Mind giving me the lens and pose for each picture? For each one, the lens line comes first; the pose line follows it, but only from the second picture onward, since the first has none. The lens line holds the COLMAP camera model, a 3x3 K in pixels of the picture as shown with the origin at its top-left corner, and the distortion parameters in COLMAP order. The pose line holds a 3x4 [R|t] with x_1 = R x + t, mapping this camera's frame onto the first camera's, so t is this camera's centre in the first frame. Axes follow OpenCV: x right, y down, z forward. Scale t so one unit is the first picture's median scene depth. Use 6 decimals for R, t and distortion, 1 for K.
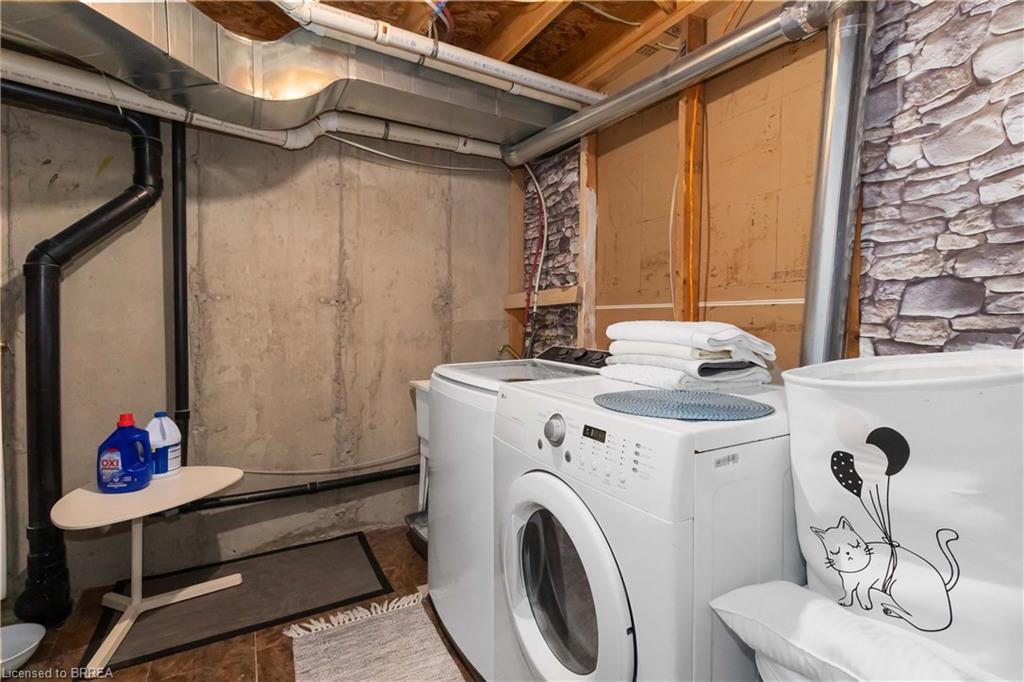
lens RADIAL K [[471.3, 0, 512.8], [0, 471.3, 334.4], [0, 0, 1]] dist [0.002132, 0.000708]
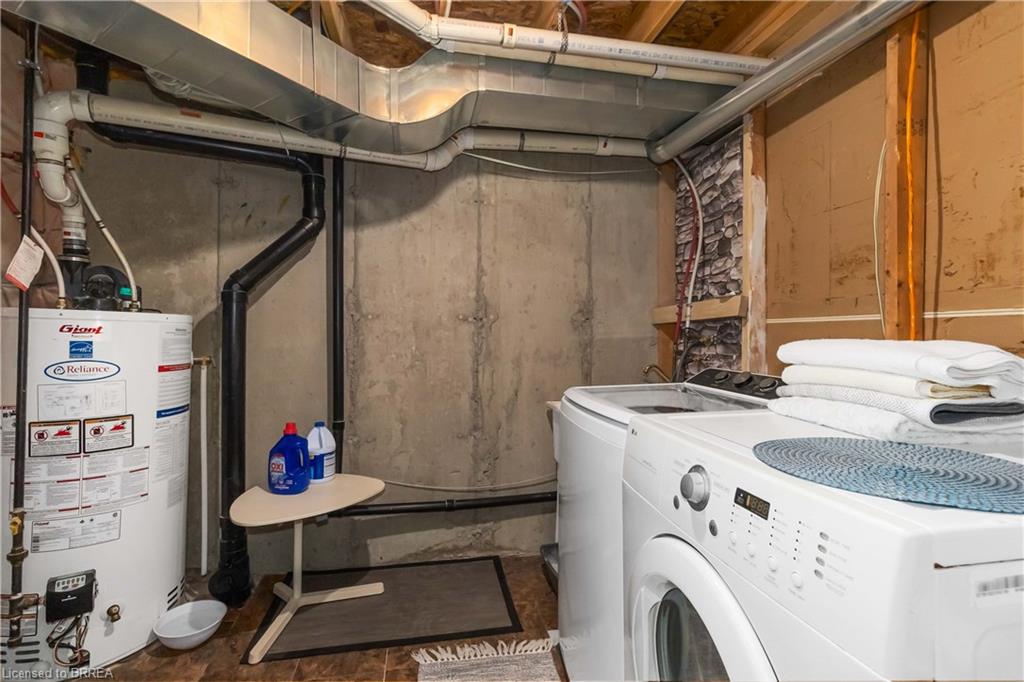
lens RADIAL K [[471.3, 0, 512.8], [0, 471.3, 334.4], [0, 0, 1]] dist [0.002132, 0.000708]
pose [[0.945256, -0.004058, -0.326304, 0.032602], [-0.006288, 0.999511, -0.030646, -0.007569], [0.326269, 0.031020, 0.944768, 0.104351]]
